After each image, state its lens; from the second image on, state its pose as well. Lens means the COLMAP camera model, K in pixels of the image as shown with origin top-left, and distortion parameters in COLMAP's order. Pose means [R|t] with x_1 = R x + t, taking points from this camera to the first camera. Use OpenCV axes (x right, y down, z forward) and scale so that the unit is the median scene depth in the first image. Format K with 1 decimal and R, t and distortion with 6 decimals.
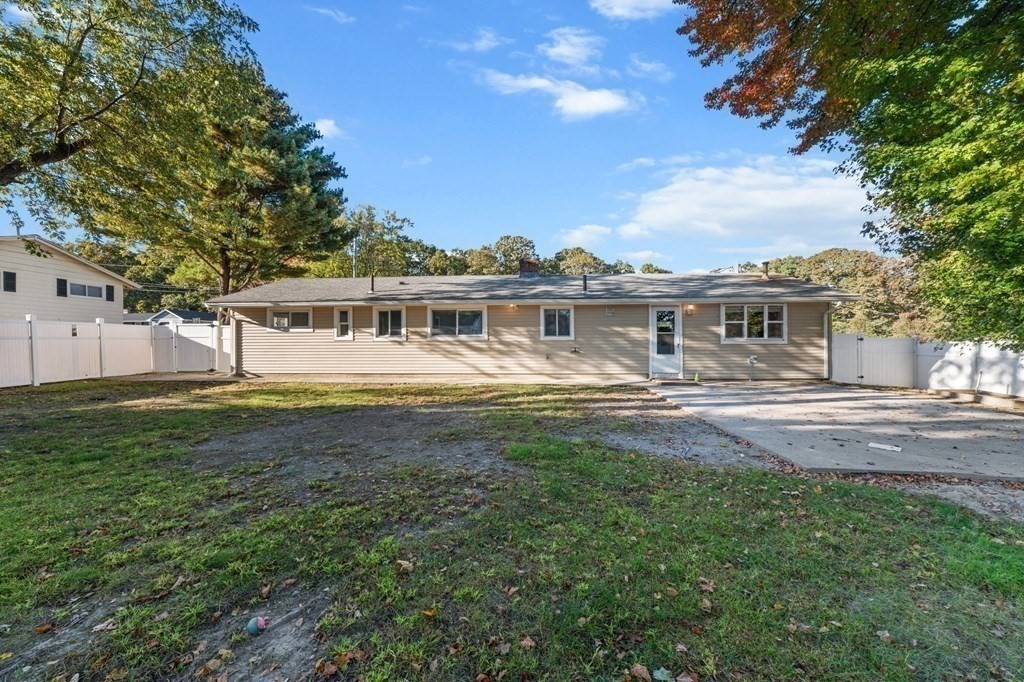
lens RADIAL K [[391.6, 0, 515.0], [0, 391.6, 340.9], [0, 0, 1]] dist [-0.025948, 0.009942]
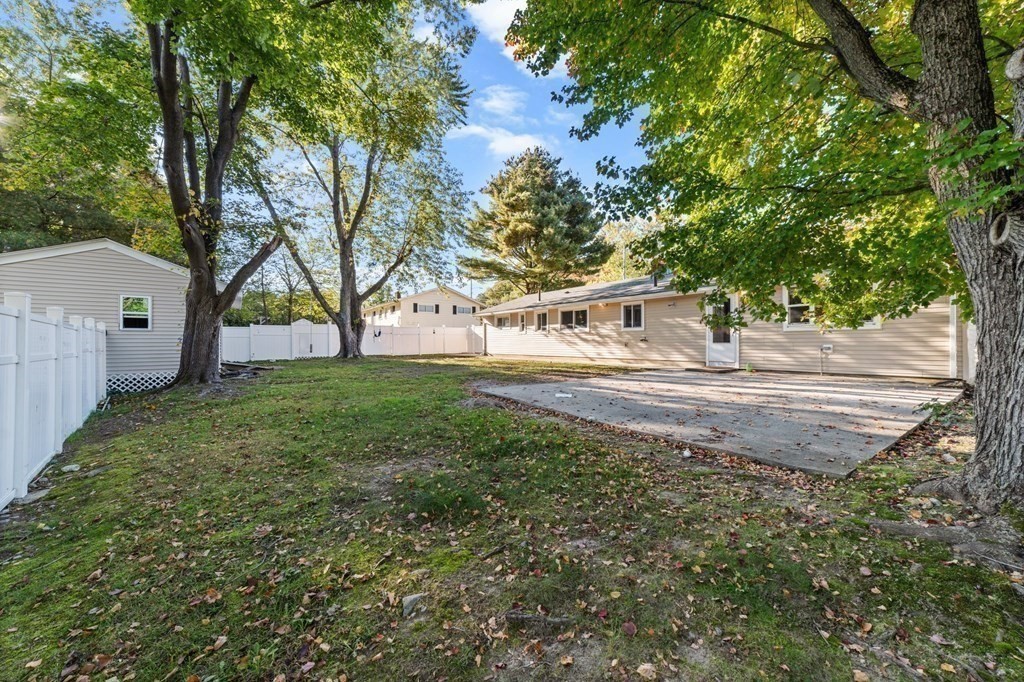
lens RADIAL K [[391.6, 0, 515.0], [0, 391.6, 340.9], [0, 0, 1]] dist [-0.025948, 0.009942]
pose [[0.615693, -0.000863, -0.787985, 0.795337], [0.006148, 0.999974, 0.003709, 0.020382], [0.787962, -0.007128, 0.615683, 0.003411]]
